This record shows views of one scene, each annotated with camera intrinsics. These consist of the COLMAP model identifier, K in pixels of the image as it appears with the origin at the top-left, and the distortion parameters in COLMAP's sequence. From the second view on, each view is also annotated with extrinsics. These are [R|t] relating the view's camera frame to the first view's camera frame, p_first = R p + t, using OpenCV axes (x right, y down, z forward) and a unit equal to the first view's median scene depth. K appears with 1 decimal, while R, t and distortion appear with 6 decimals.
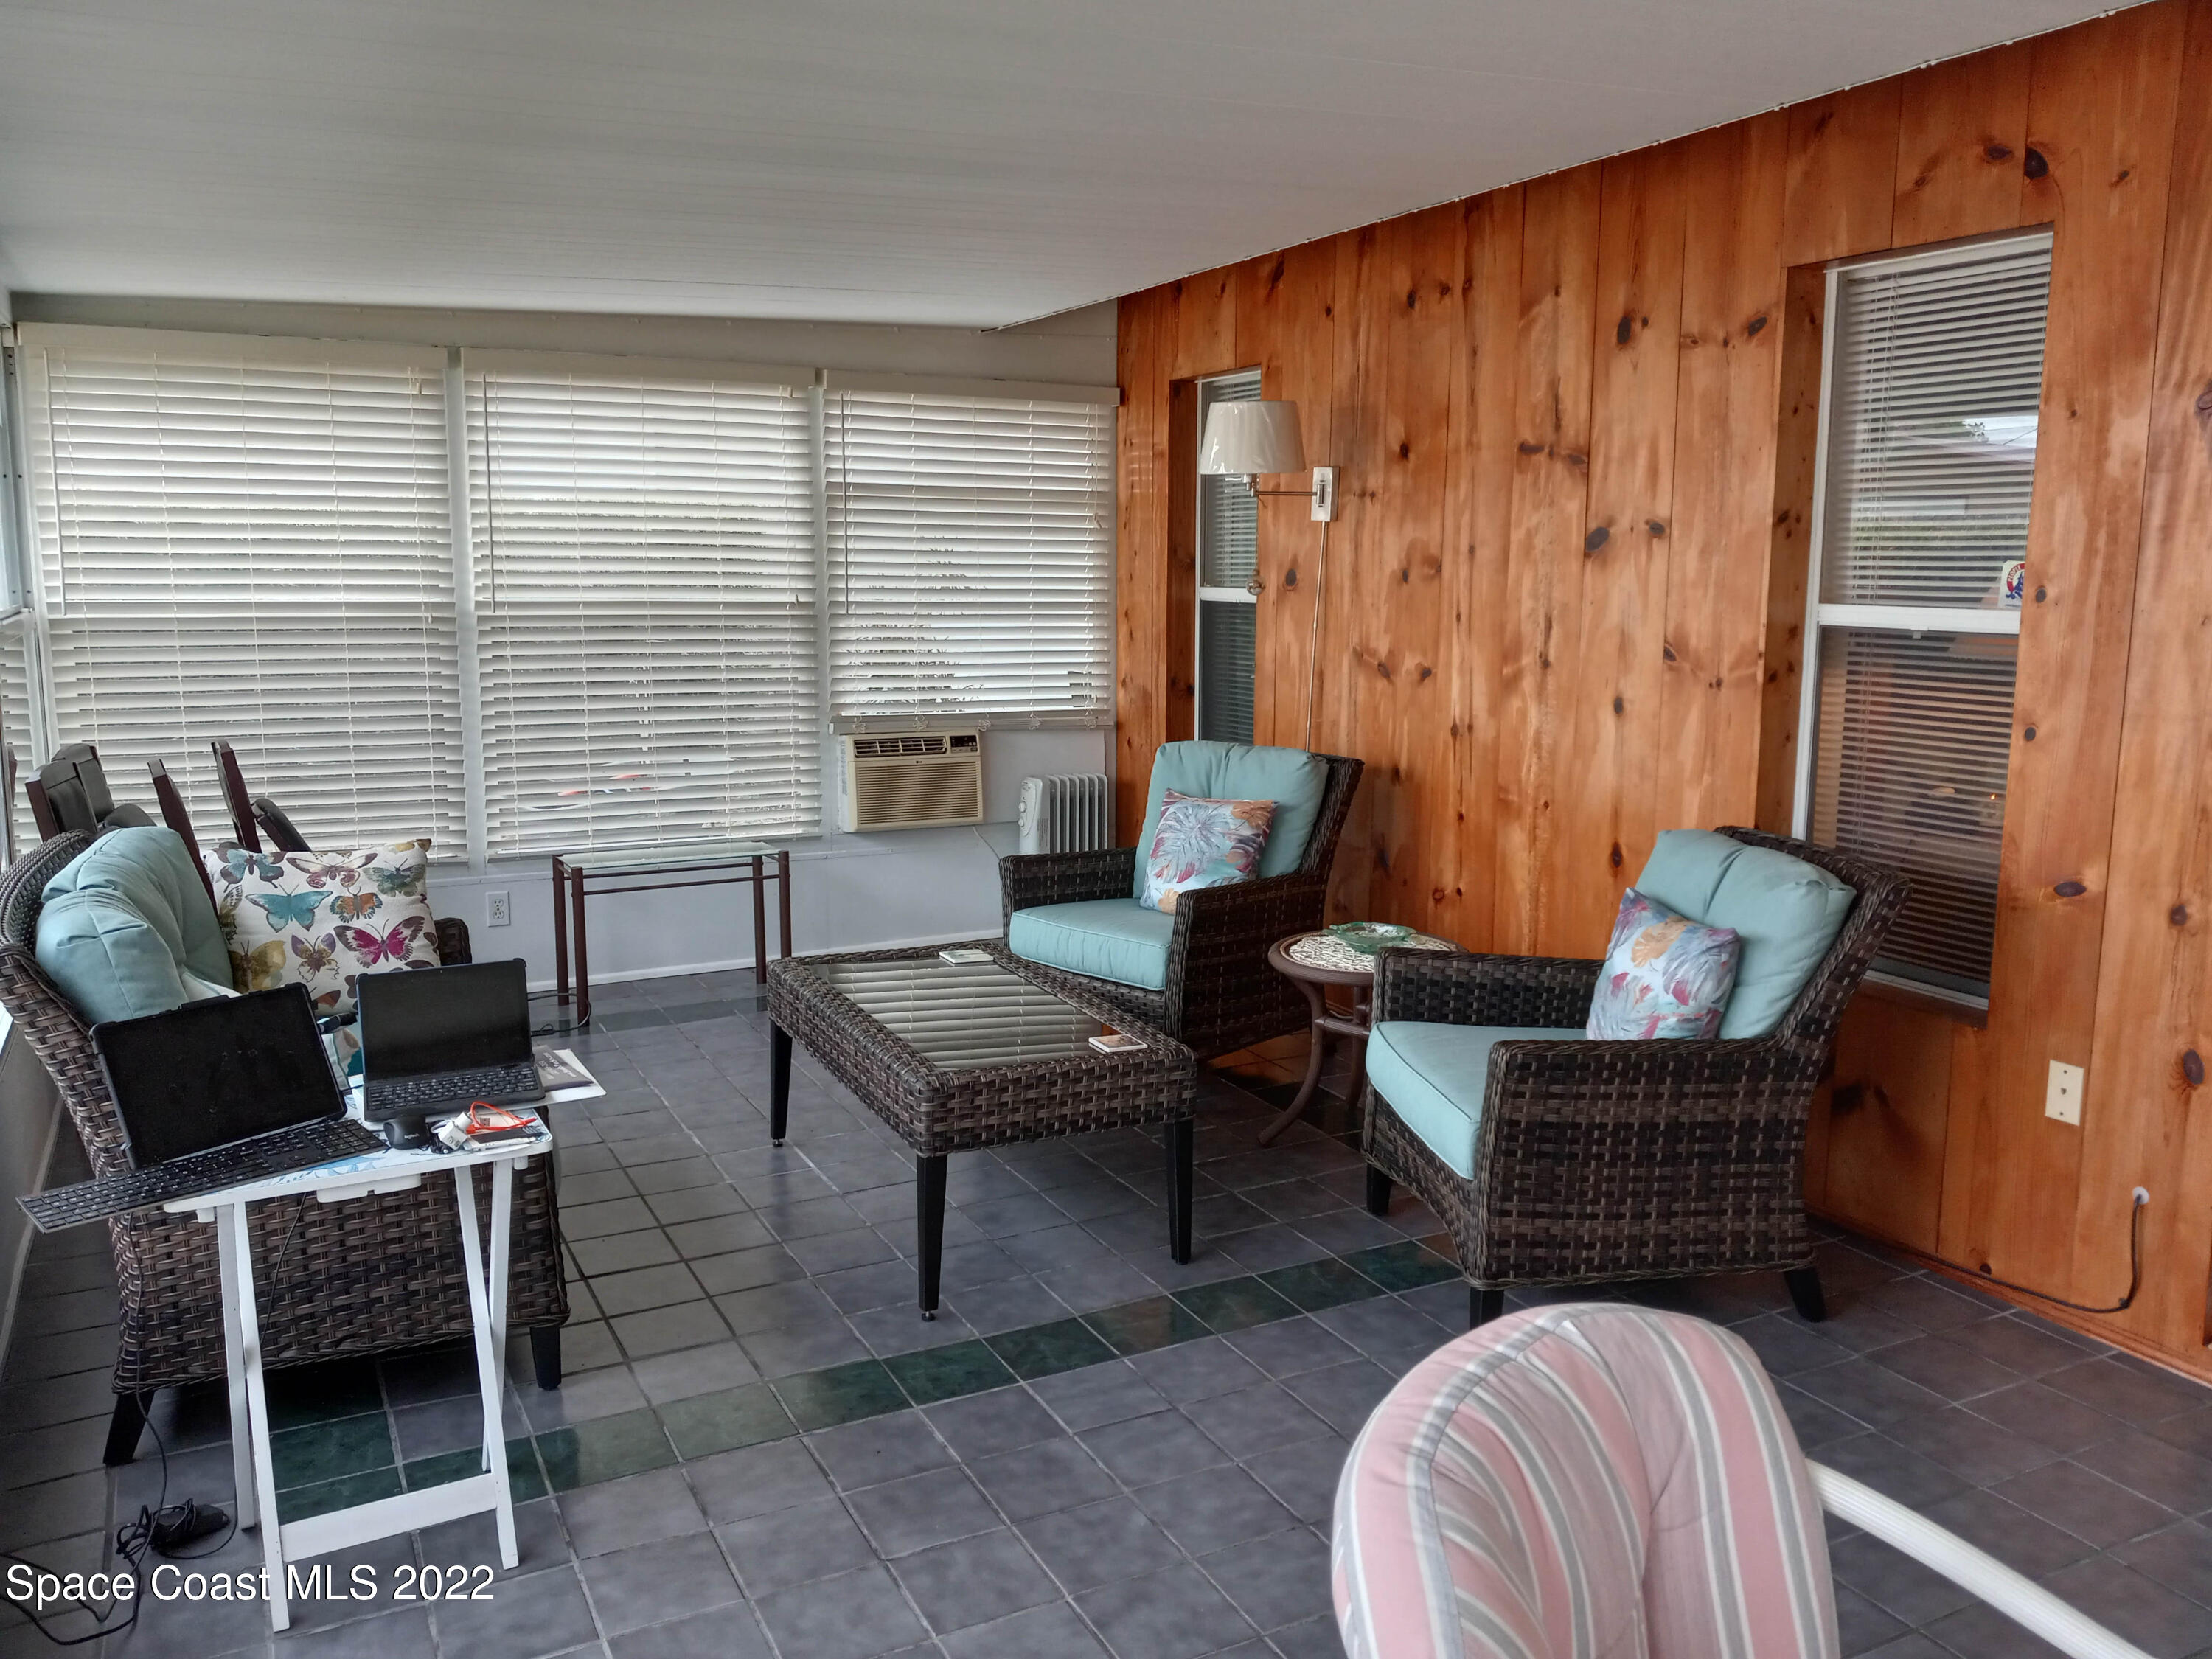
lens RADIAL K [[1802.6, 0, 1106.0], [0, 1802.6, 829.5], [0, 0, 1]] dist [0.269765, -0.778742]
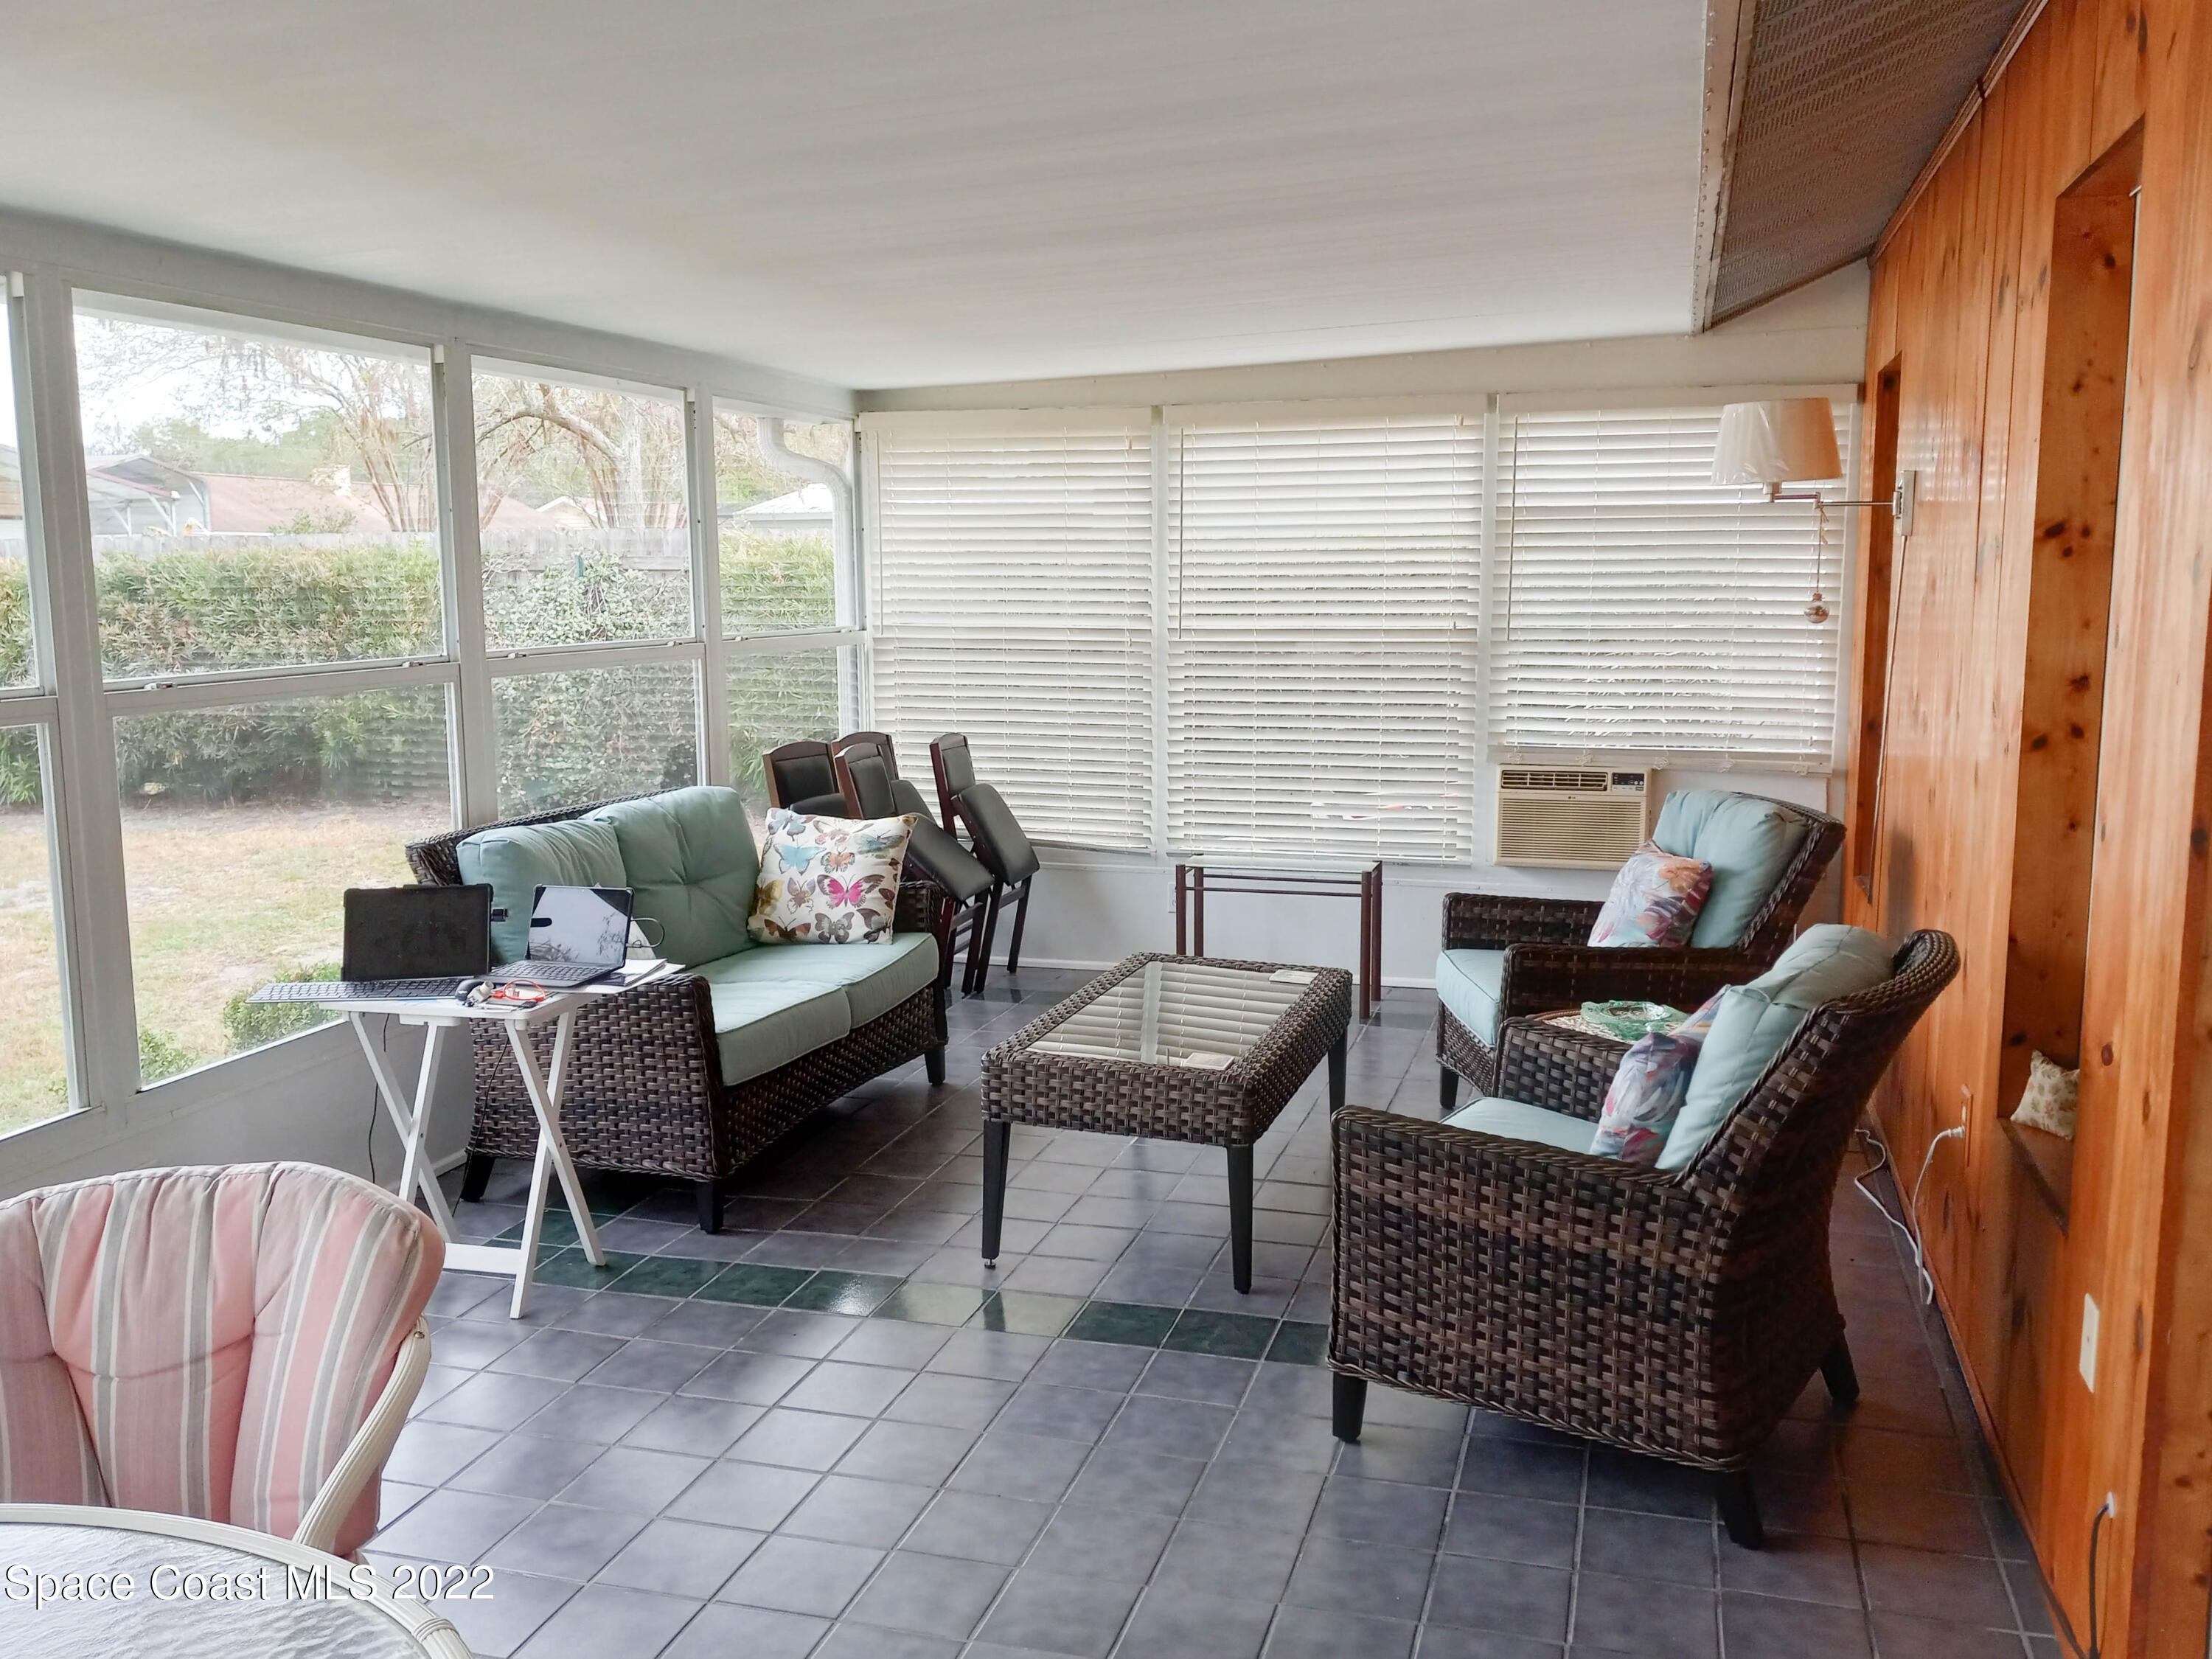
lens RADIAL K [[1954.4, 0, 1106.0], [0, 1954.4, 829.5], [0, 0, 1]] dist [0.195962, -0.368582]
pose [[0.697053, 0.084055, -0.712075, 0.543271], [-0.098697, 0.994900, 0.020825, -0.021570], [0.710194, 0.055763, 0.701794, 0.128737]]
